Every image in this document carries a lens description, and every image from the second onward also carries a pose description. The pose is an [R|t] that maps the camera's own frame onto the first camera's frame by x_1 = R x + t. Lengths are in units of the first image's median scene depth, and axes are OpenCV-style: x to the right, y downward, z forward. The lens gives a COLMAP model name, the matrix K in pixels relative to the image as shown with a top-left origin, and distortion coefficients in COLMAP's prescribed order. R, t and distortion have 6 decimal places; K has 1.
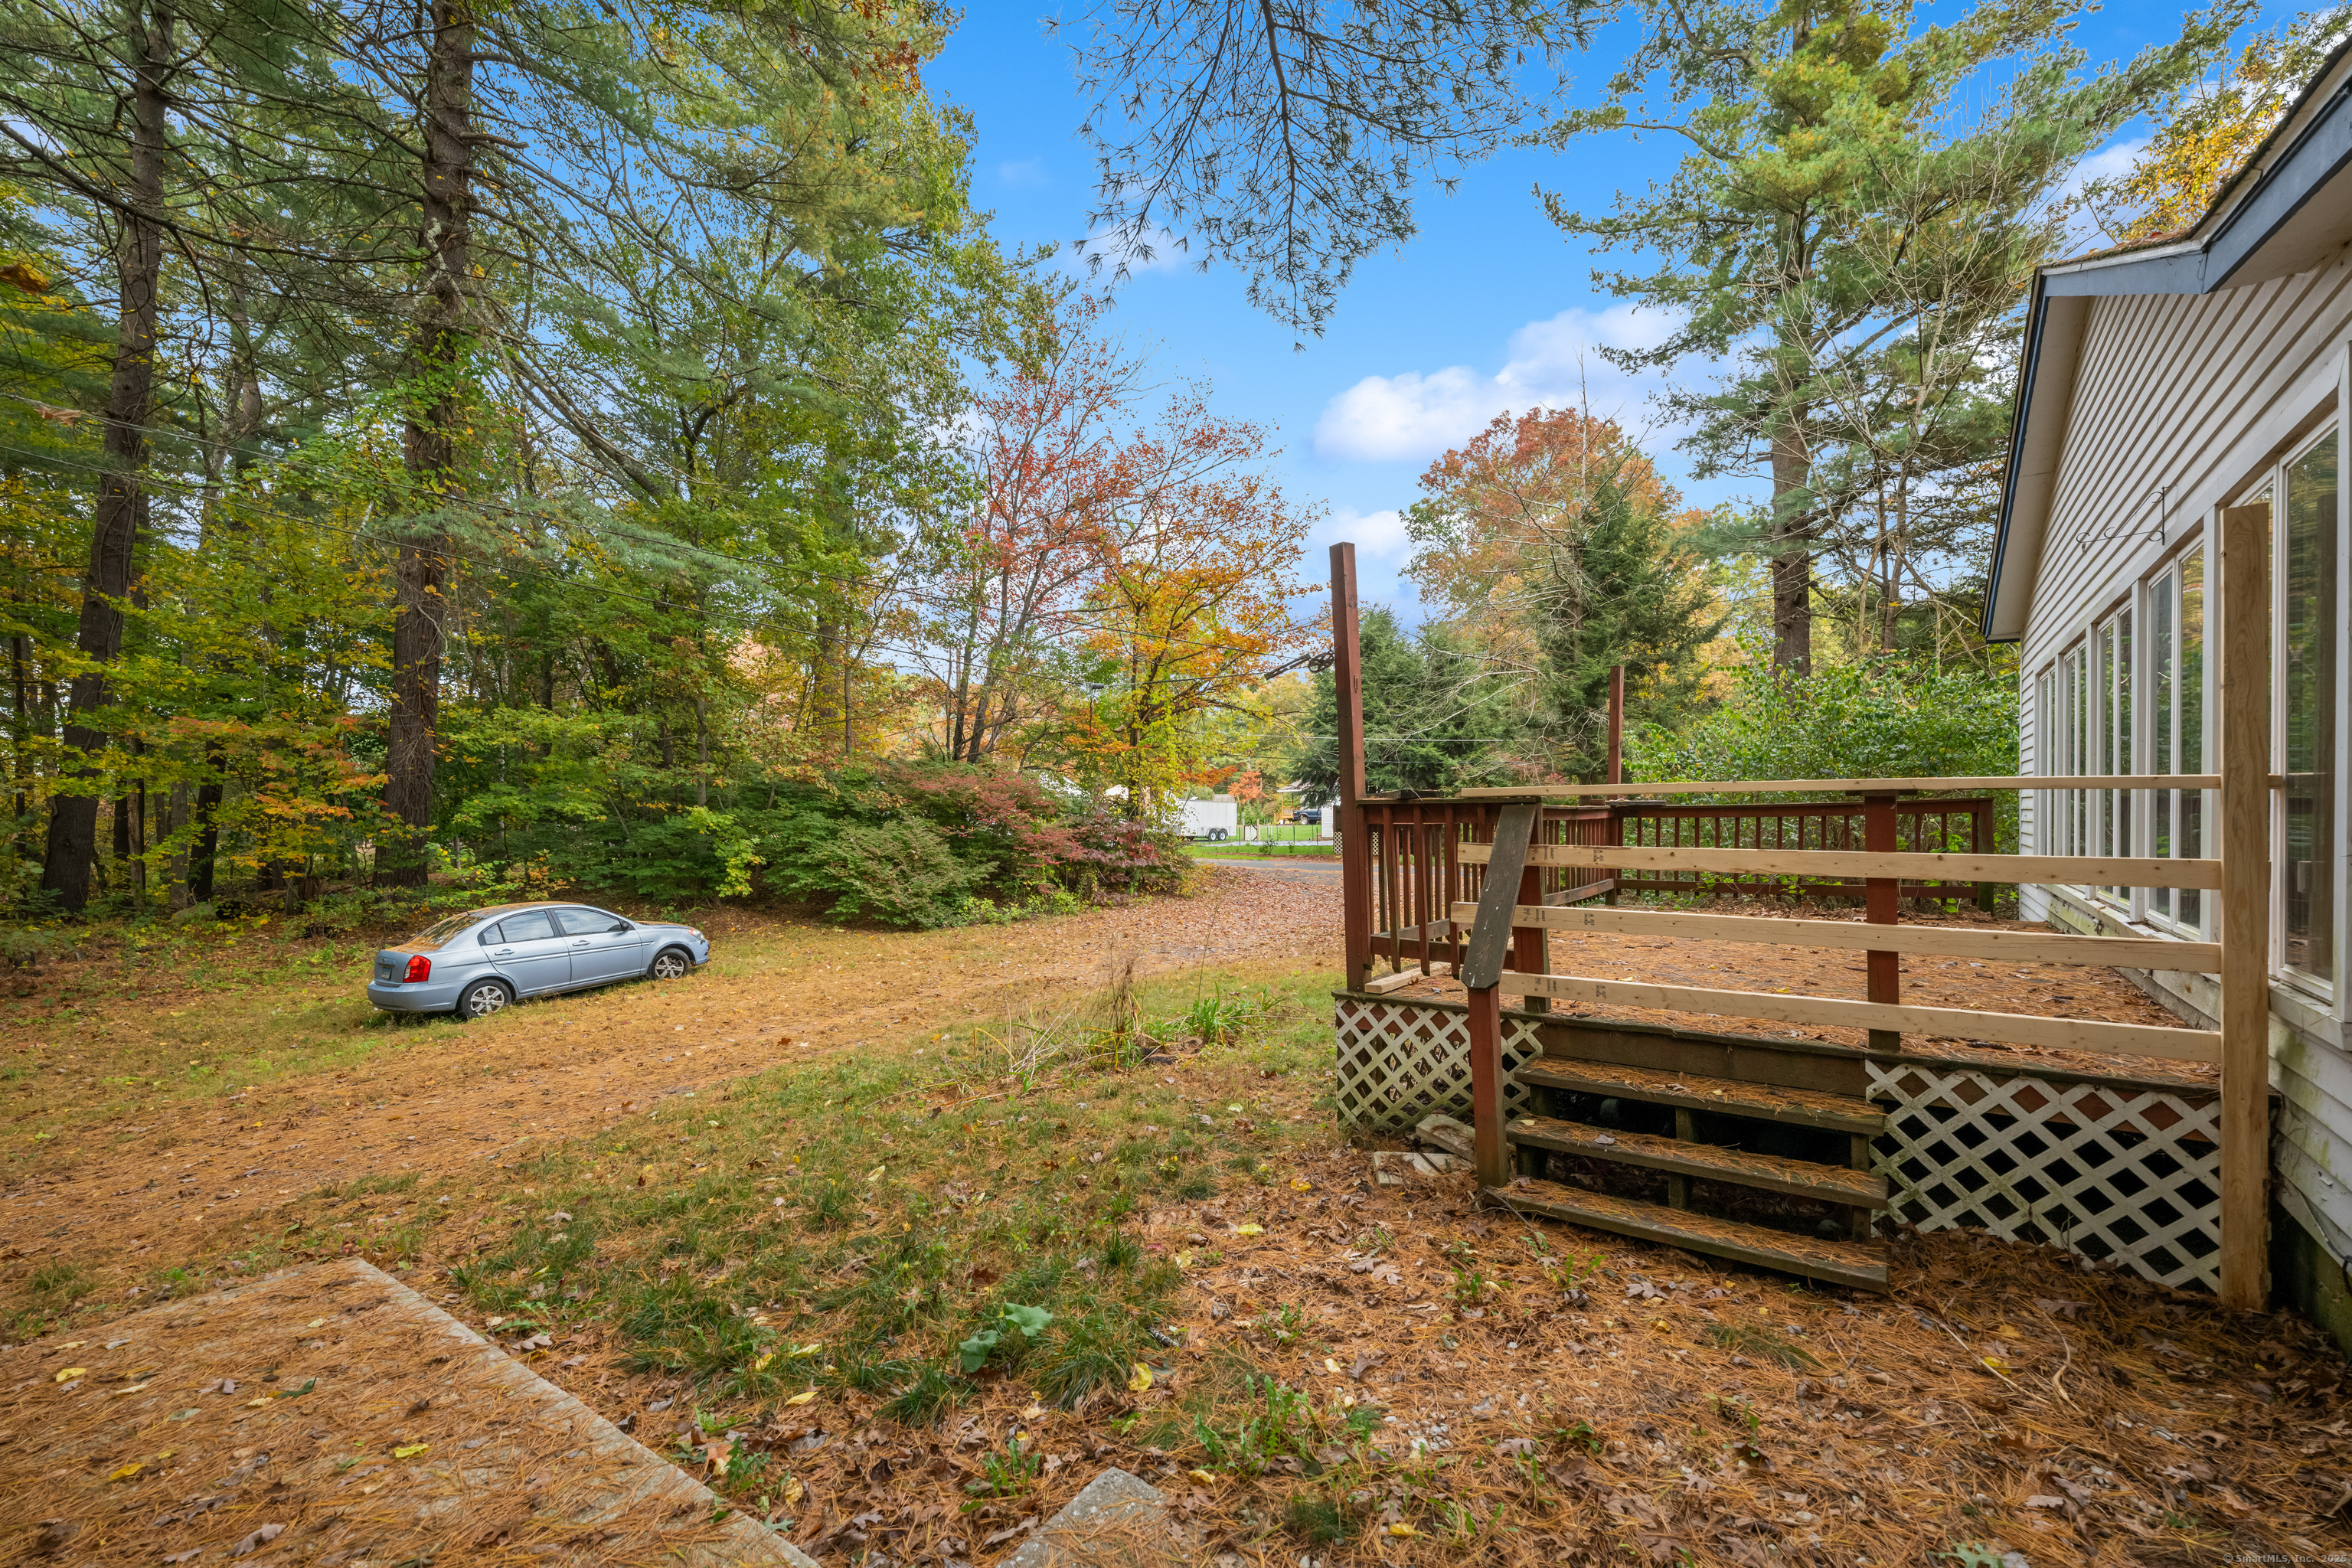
lens RADIAL K [[933.3, 0, 1178.6], [0, 933.3, 807.8], [0, 0, 1]] dist [-0.019155, 0.000054]
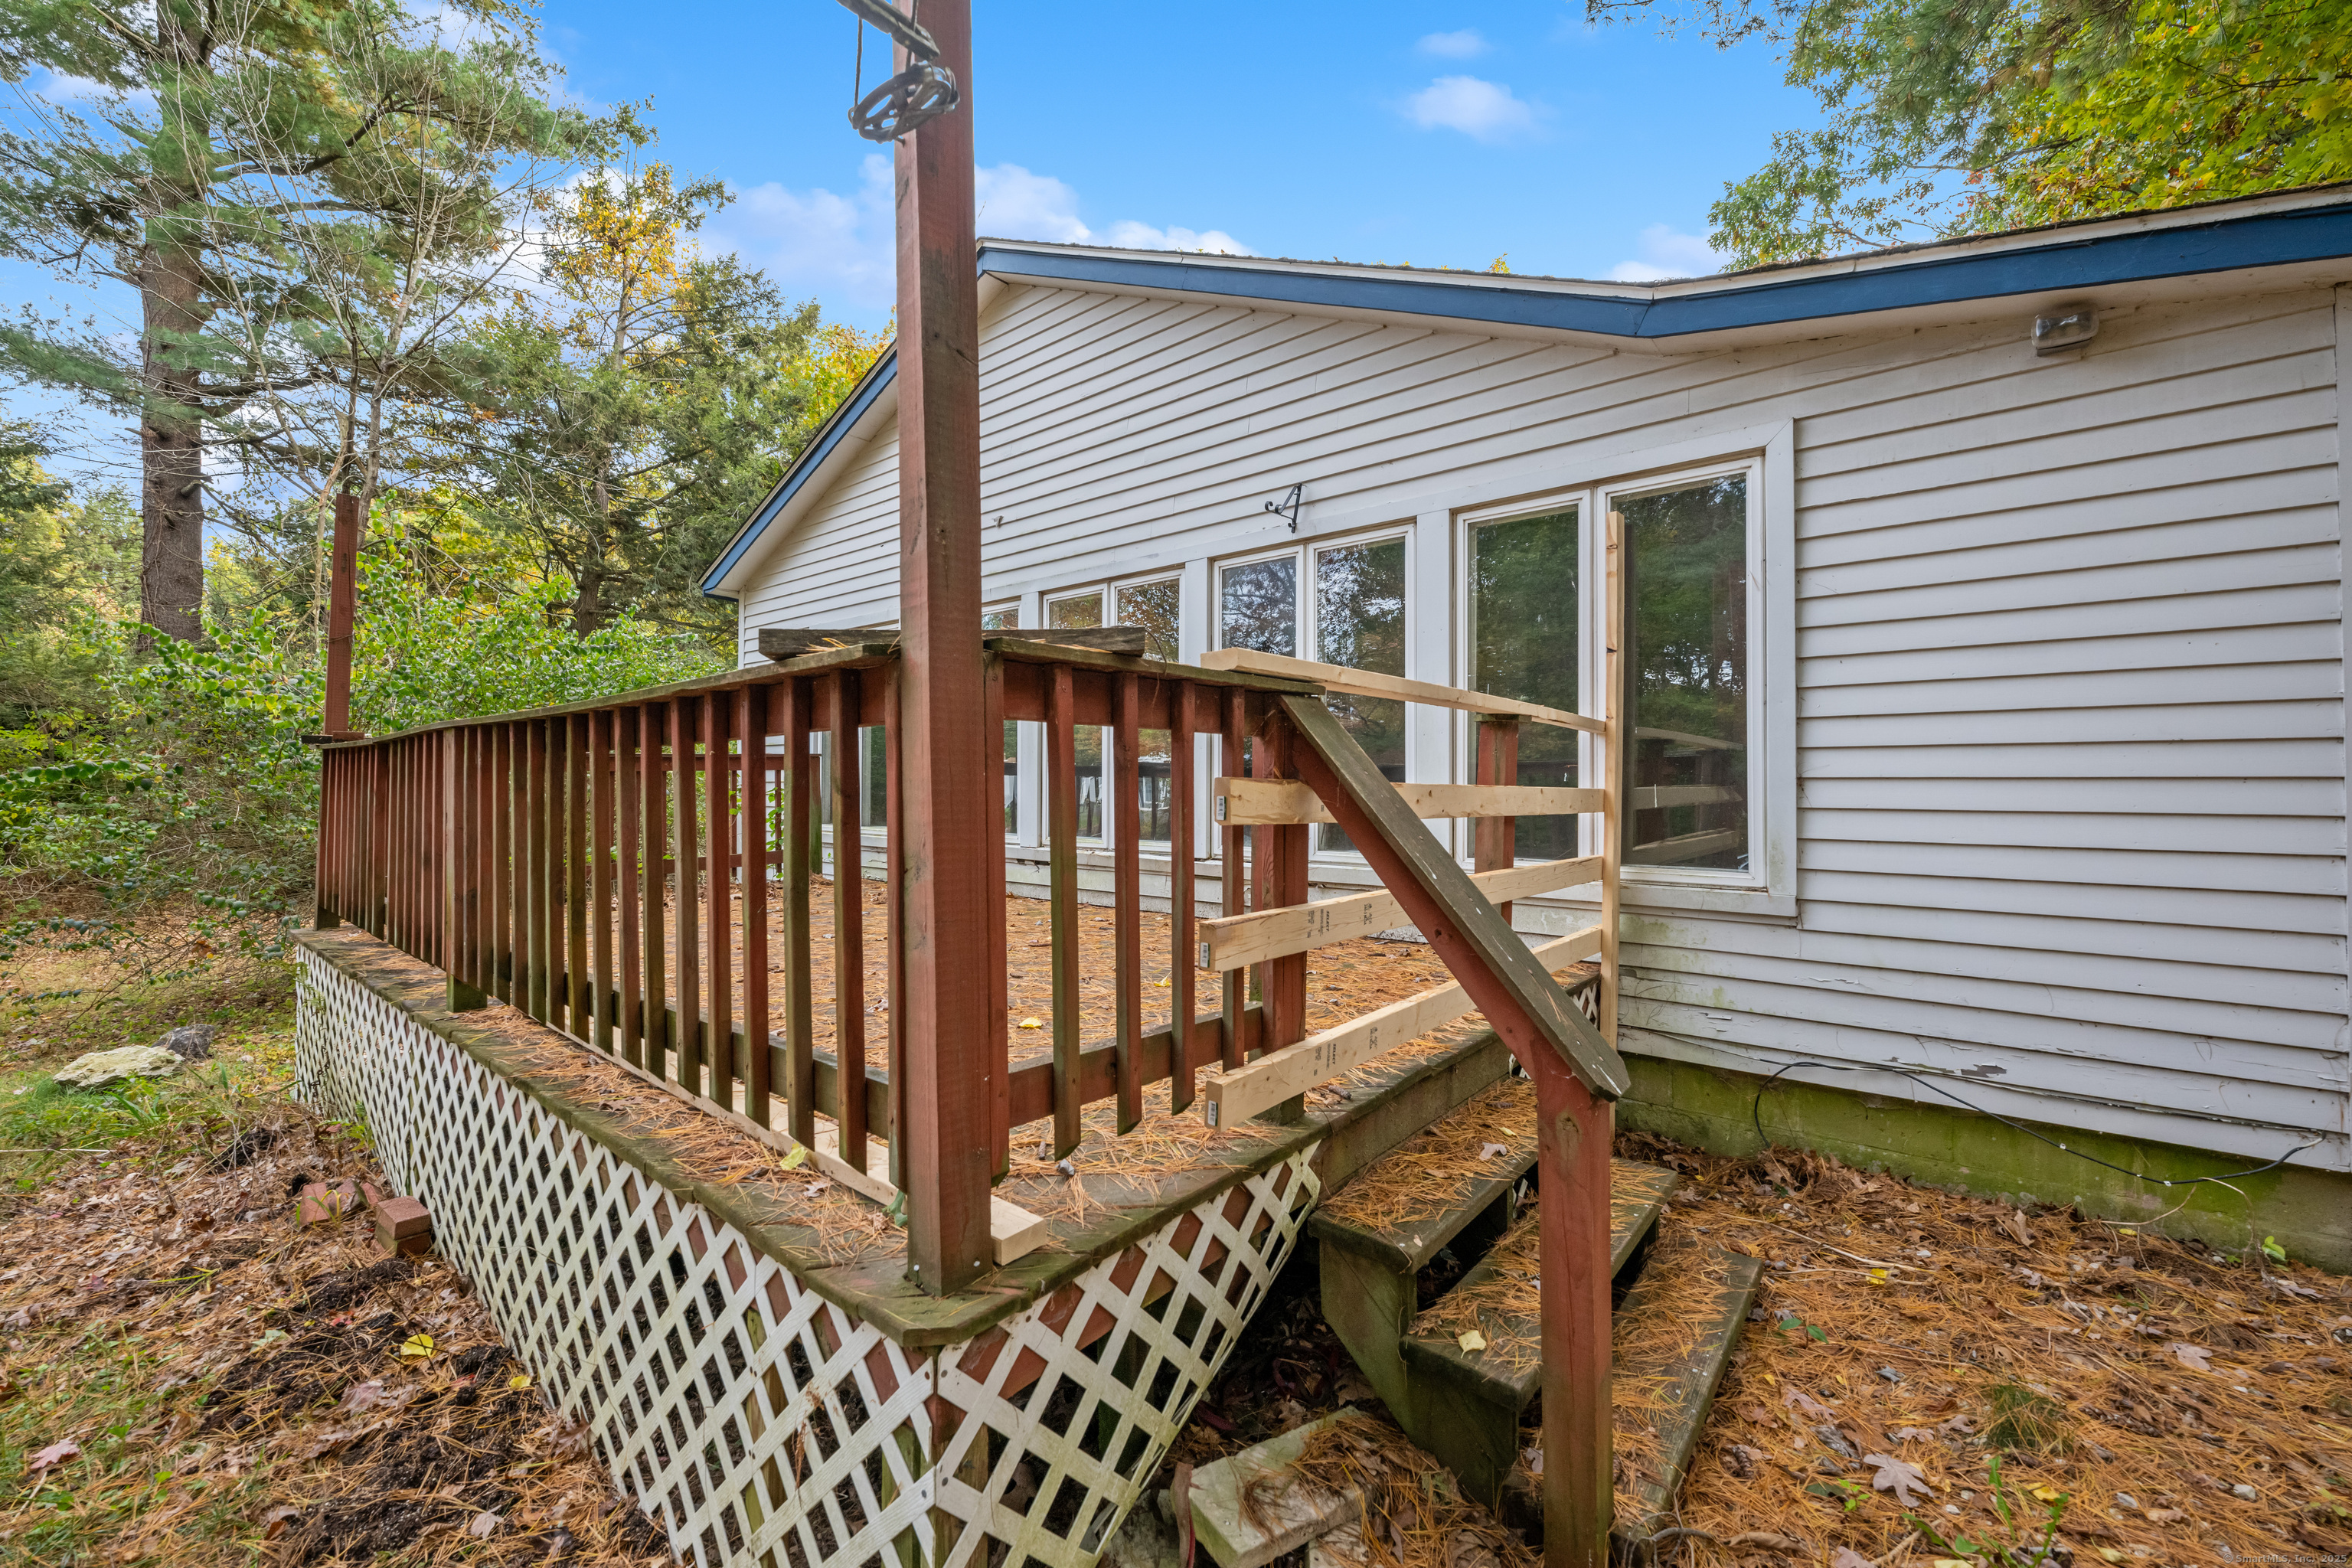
lens RADIAL K [[933.3, 0, 1178.6], [0, 933.3, 807.8], [0, 0, 1]] dist [-0.019155, 0.000054]
pose [[0.041298, -0.000332, 0.999147, -0.092849], [-0.017285, 0.999850, 0.001047, 0.051310], [-0.998997, -0.017314, 0.041286, 0.938182]]
